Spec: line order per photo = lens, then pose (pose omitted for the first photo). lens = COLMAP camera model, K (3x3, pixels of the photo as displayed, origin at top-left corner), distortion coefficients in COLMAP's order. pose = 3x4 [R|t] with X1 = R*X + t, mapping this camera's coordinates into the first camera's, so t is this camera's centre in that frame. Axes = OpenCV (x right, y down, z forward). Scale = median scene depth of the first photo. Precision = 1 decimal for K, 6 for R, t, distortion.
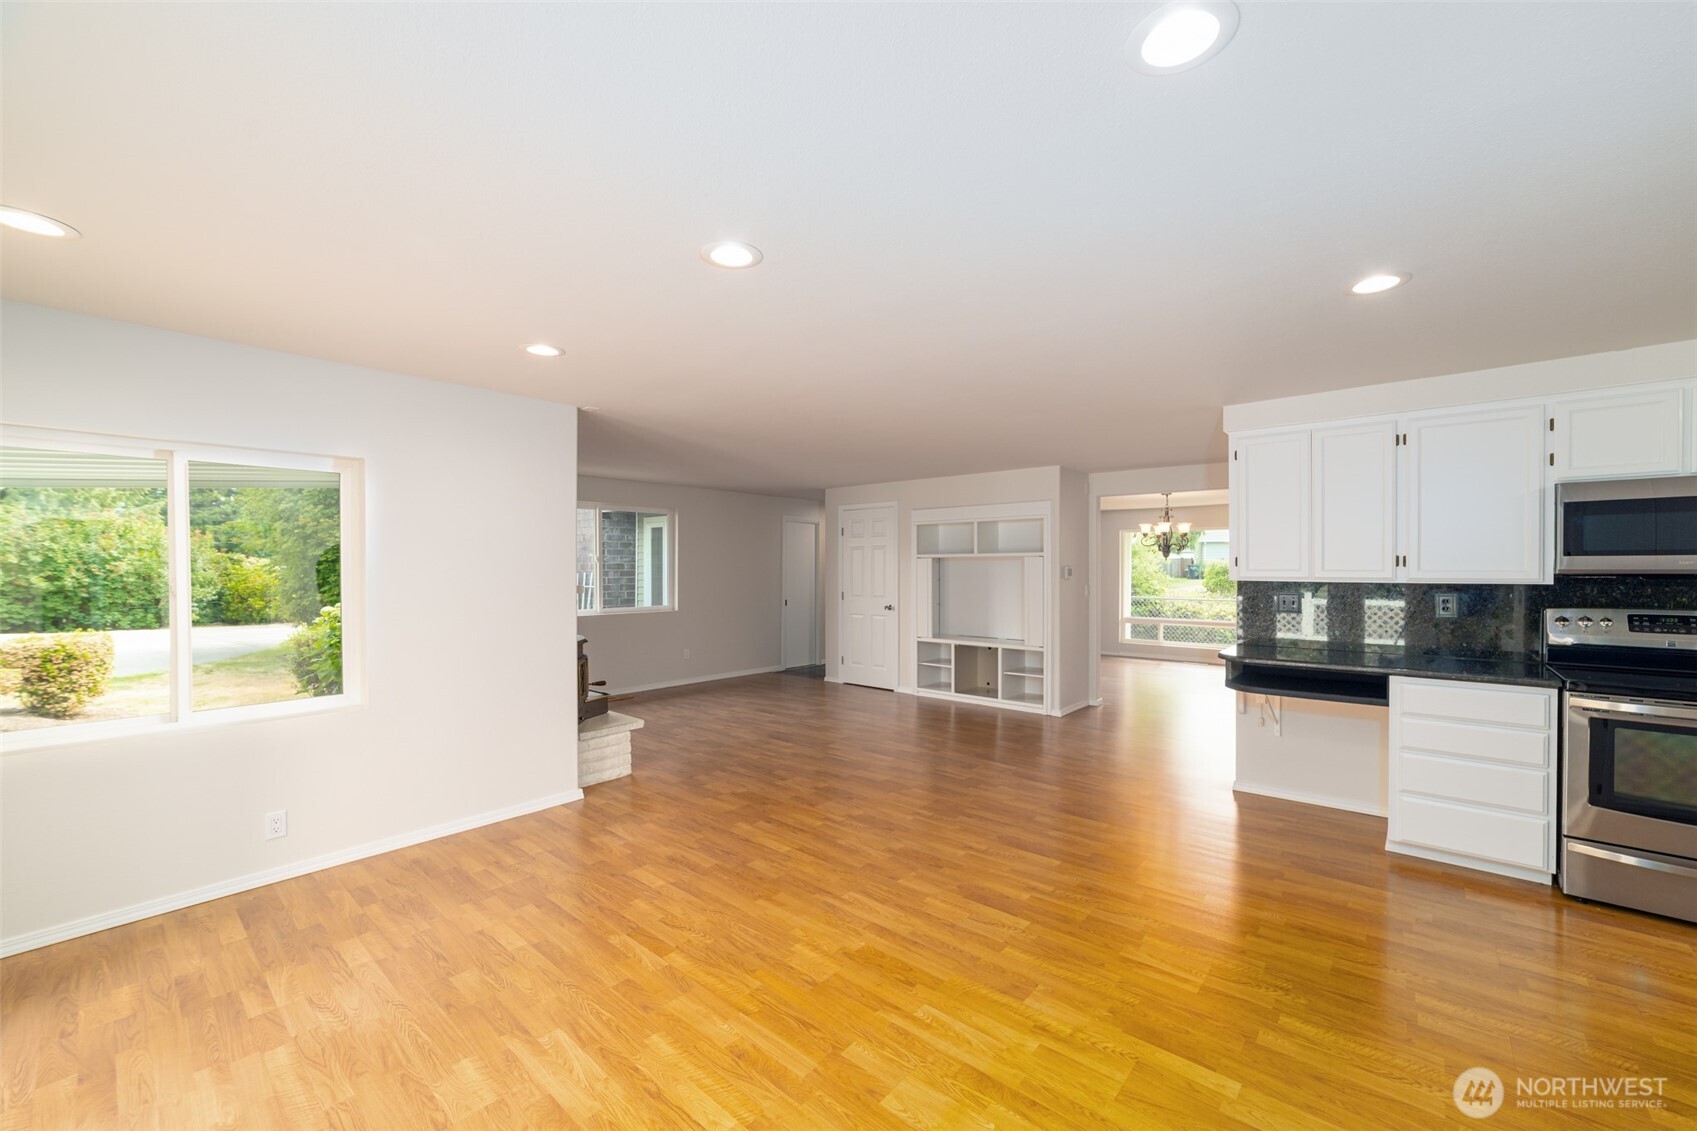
lens RADIAL K [[661.3, 0, 865.2], [0, 661.3, 568.7], [0, 0, 1]] dist [-0.010207, 0.011920]
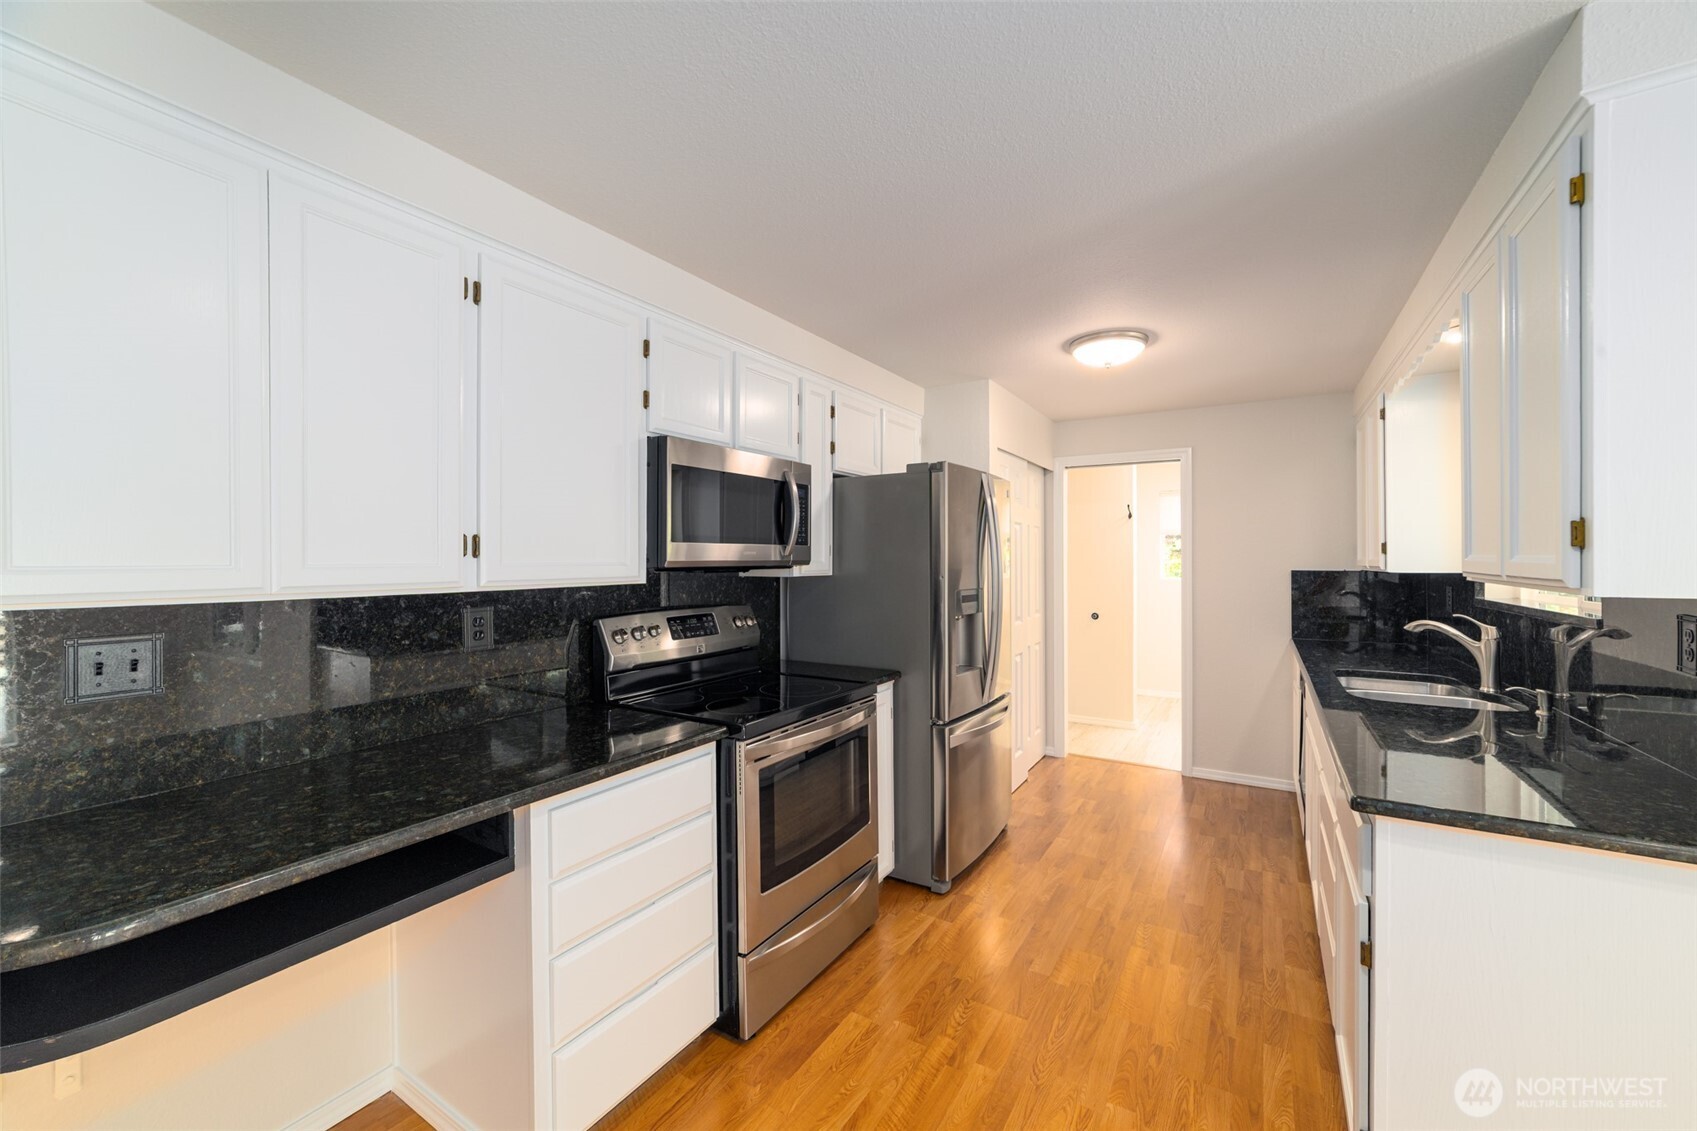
lens RADIAL K [[653.5, 0, 844.6], [0, 653.5, 557.5], [0, 0, 1]] dist [-0.000475, -0.000001]
pose [[-0.129093, -0.002249, 0.991630, 0.136067], [0.004650, 0.999985, 0.002874, -0.001326], [-0.991622, 0.004982, -0.129080, 0.351273]]
